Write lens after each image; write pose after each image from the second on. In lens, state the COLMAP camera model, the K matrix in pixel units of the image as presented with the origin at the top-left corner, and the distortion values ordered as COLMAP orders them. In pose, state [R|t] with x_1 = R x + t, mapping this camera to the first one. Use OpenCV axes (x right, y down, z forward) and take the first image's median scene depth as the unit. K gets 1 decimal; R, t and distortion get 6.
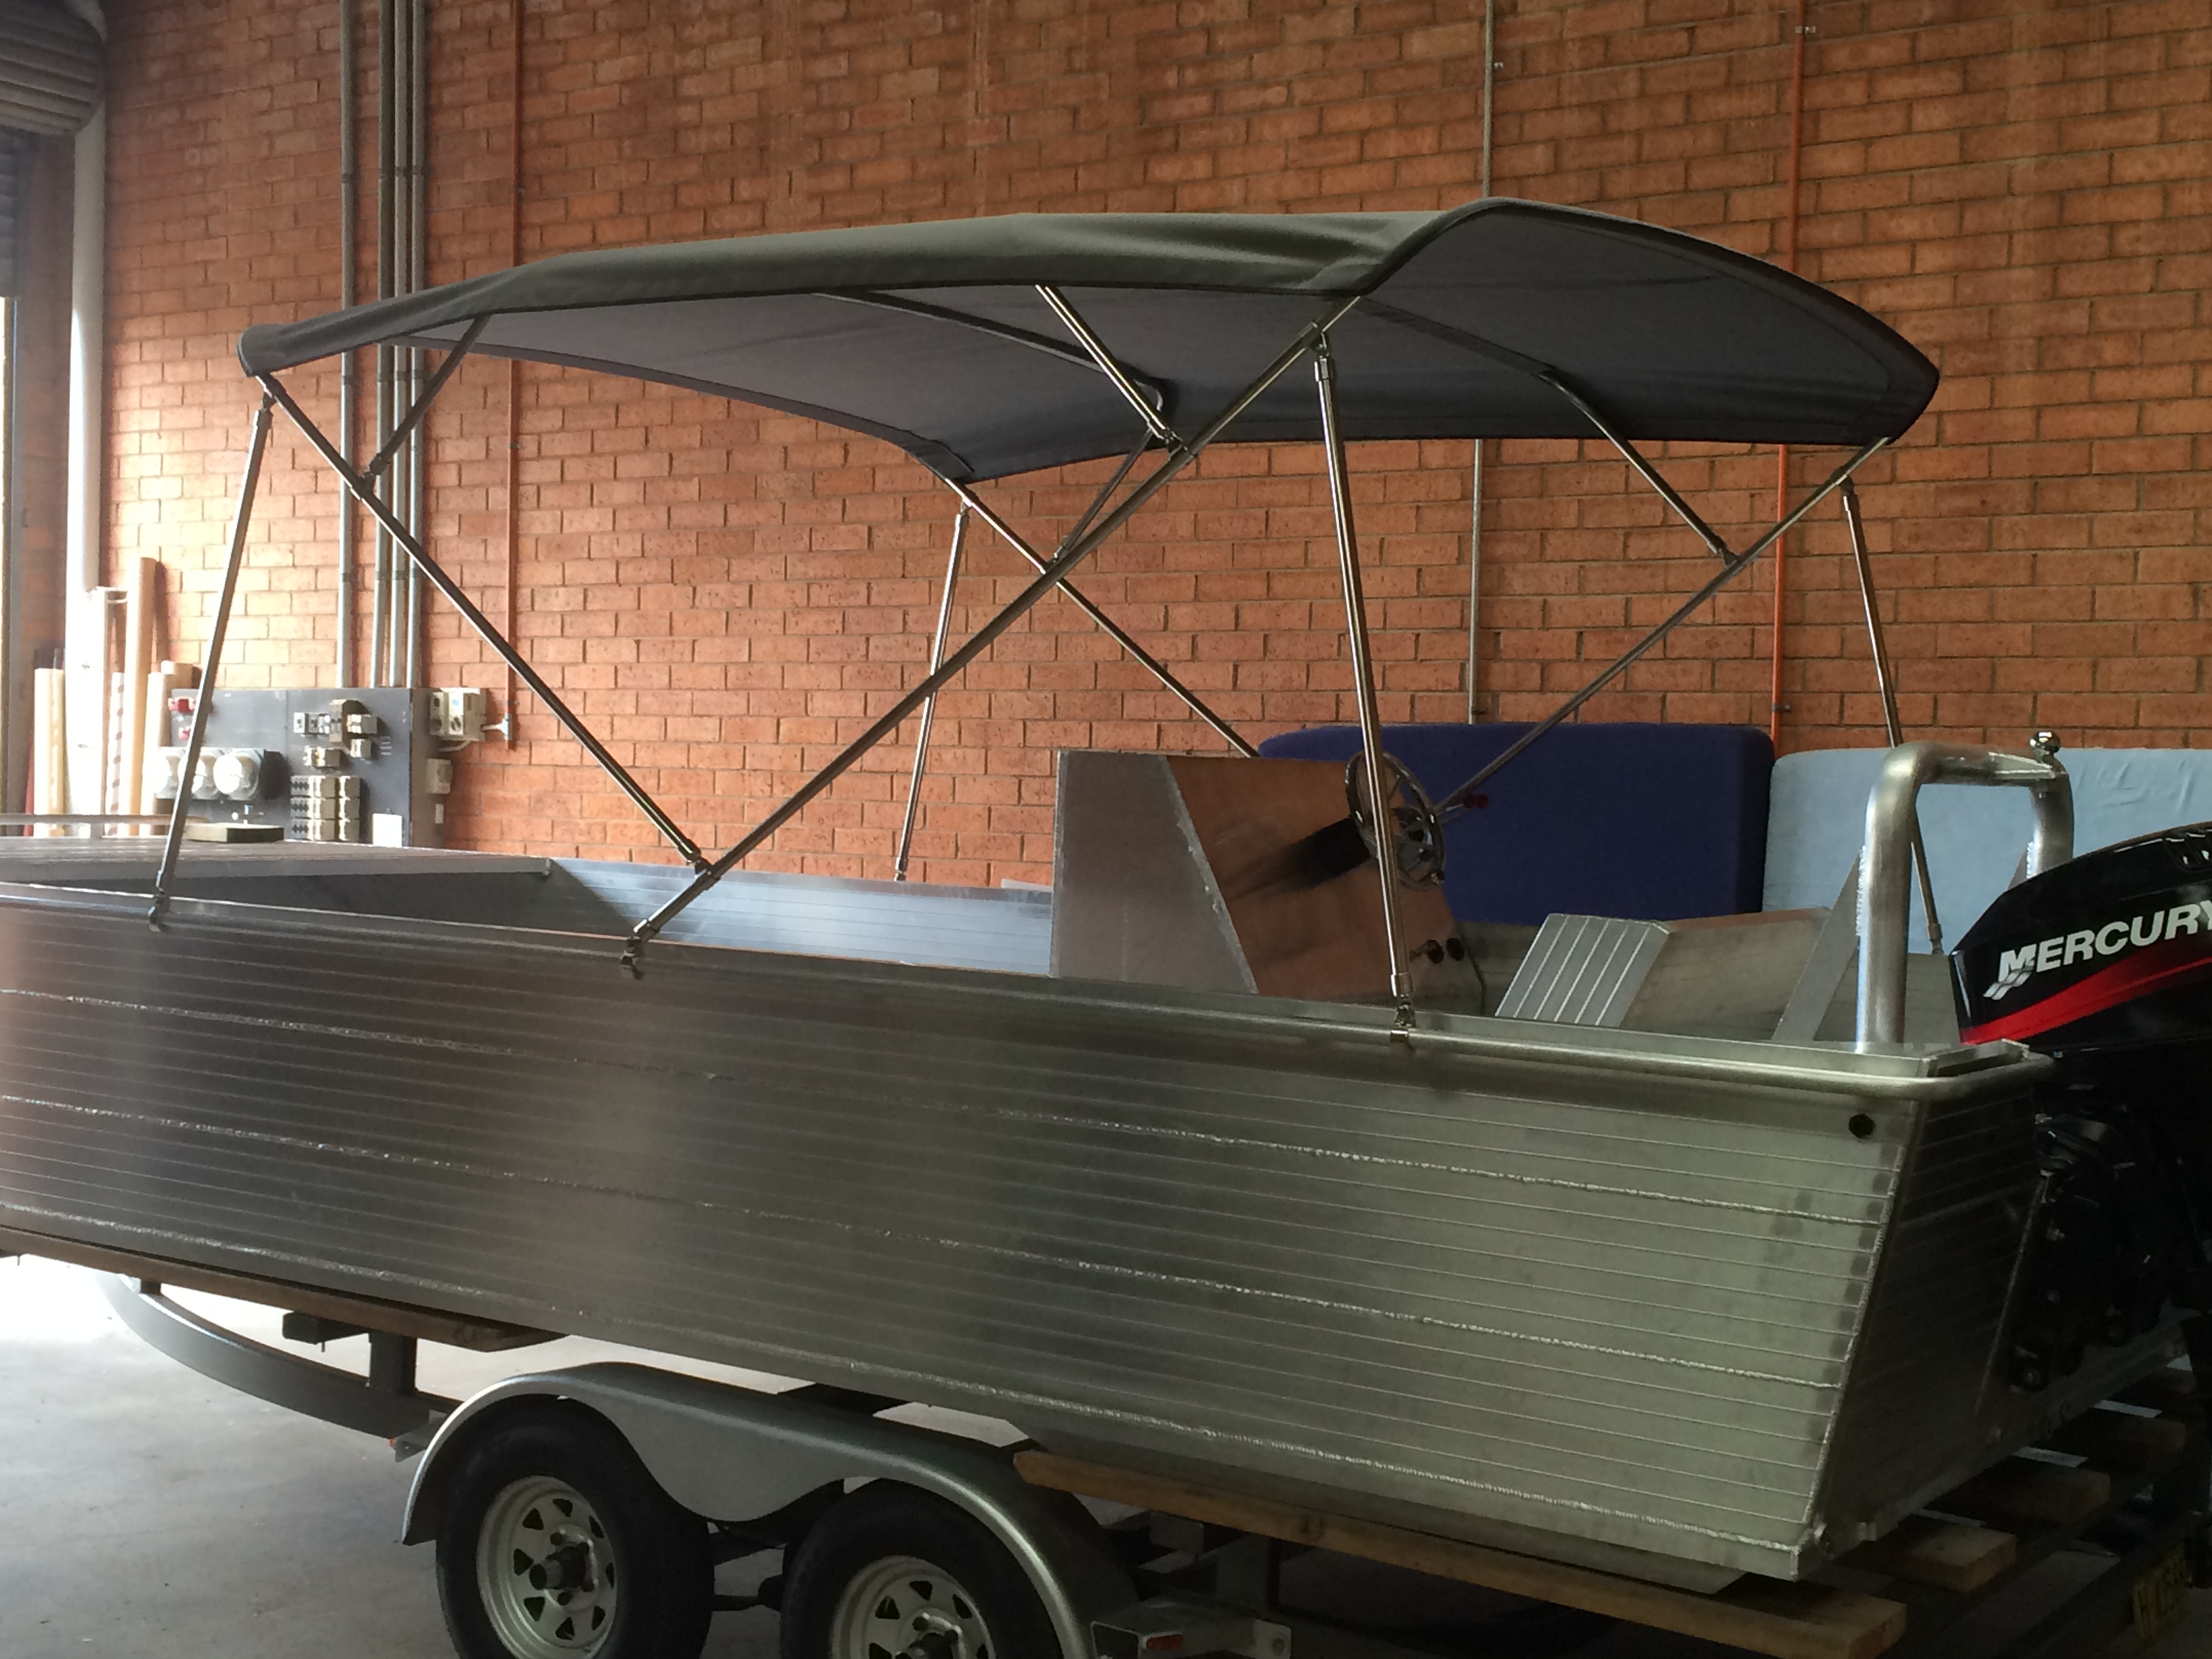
lens RADIAL K [[2862.9, 0, 1060.7], [0, 2862.9, 833.2], [0, 0, 1]] dist [0.059404, 0.000000]
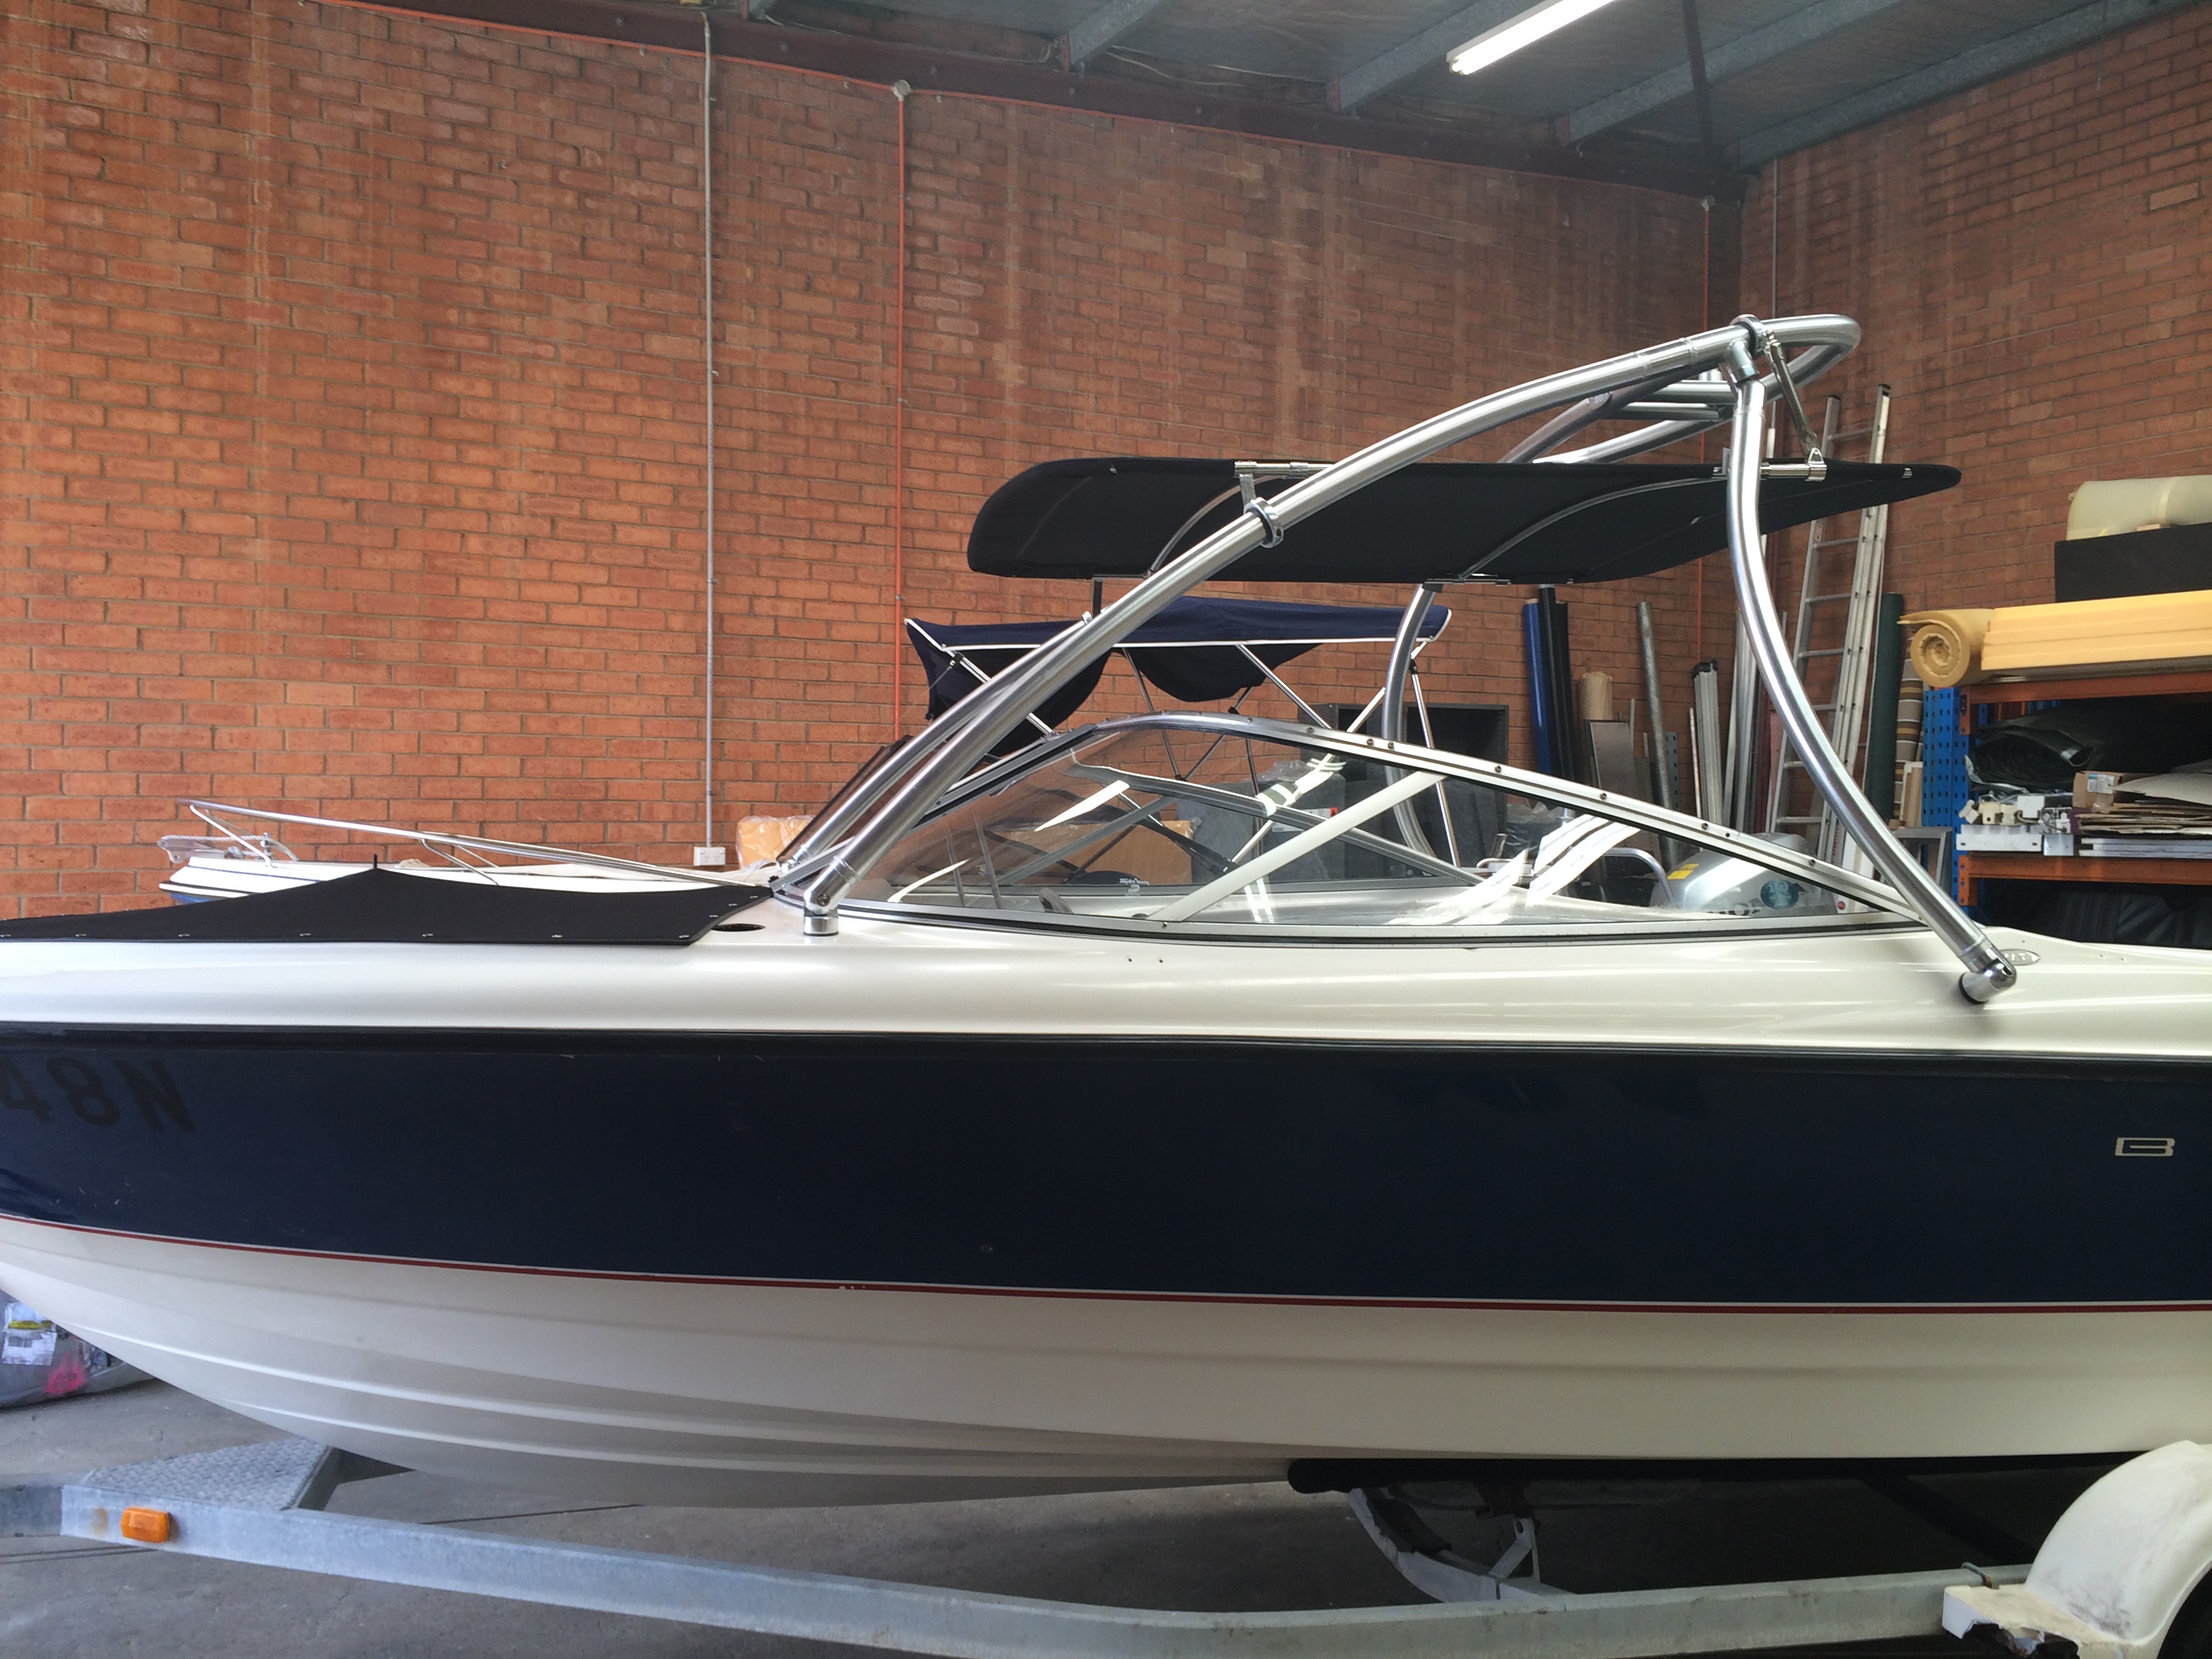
lens RADIAL K [[1901.5, 0, 1084.6], [0, 1901.5, 826.1], [0, 0, 1]] dist [0.091754, -0.122822]
pose [[0.449238, -0.024741, 0.893069, -0.660576], [0.023826, 0.999593, 0.015708, -0.035606], [-0.893094, 0.014221, 0.449645, 0.359151]]
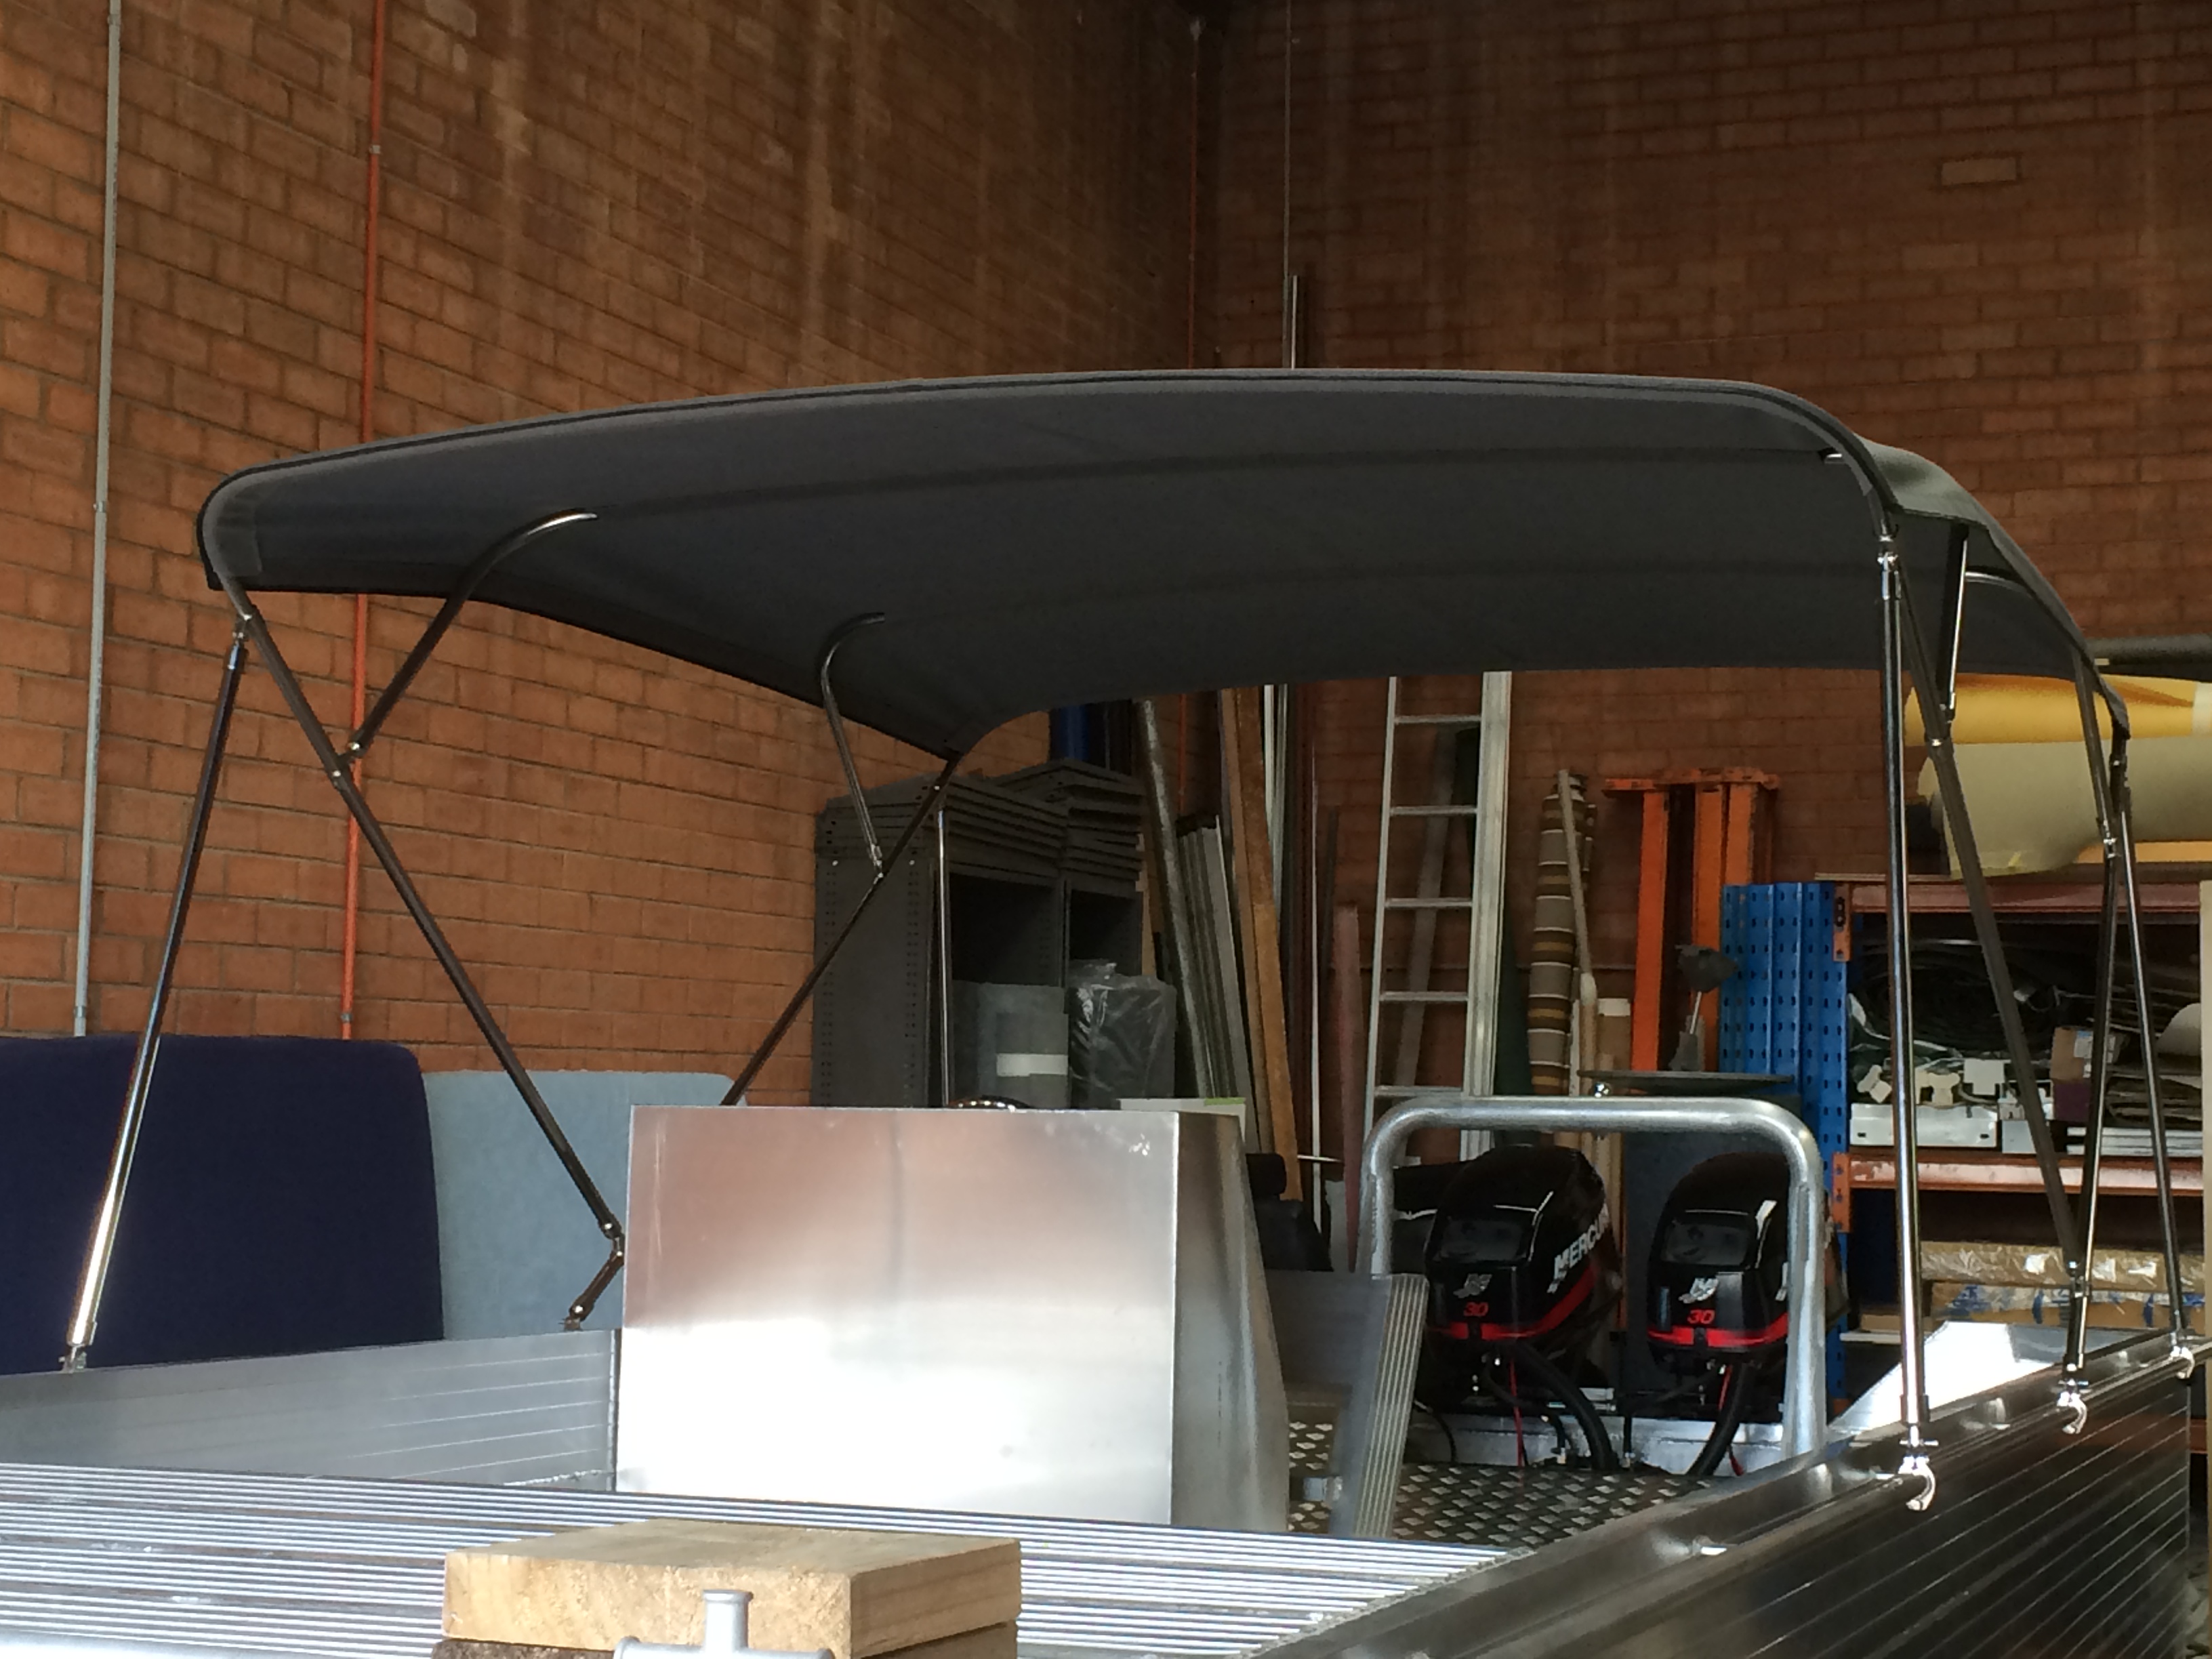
lens RADIAL K [[3699.8, 0, 1090.0], [0, 3699.8, 834.1], [0, 0, 1]] dist [0.068609, 0.000000]
pose [[-0.226148, 0.044272, 0.973086, -0.693960], [0.001549, 0.998982, -0.045090, -0.043810], [-0.974092, -0.008690, -0.225987, 0.951086]]
